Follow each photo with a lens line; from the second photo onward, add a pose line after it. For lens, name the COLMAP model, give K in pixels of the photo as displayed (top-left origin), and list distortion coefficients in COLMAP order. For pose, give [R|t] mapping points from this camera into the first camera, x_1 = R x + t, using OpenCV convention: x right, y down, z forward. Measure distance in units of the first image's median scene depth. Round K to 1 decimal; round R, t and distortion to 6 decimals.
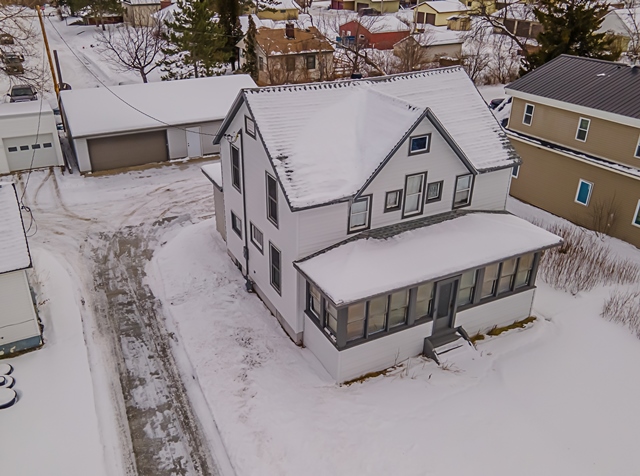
lens RADIAL K [[548.6, 0, 304.8], [0, 548.6, 226.7], [0, 0, 1]] dist [0.038936, 0.001320]
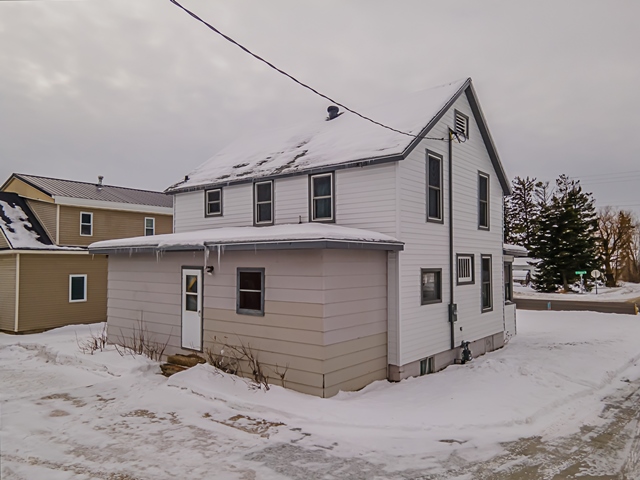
lens RADIAL K [[468.3, 0, 320.0], [0, 468.3, 240.0], [0, 0, 1]] dist [0.045046, -0.000637]
pose [[-0.401325, 0.038794, 0.915114, -0.665672], [0.400295, 0.906066, 0.137140, -0.206137], [-0.823833, 0.421354, -0.379157, 1.520210]]
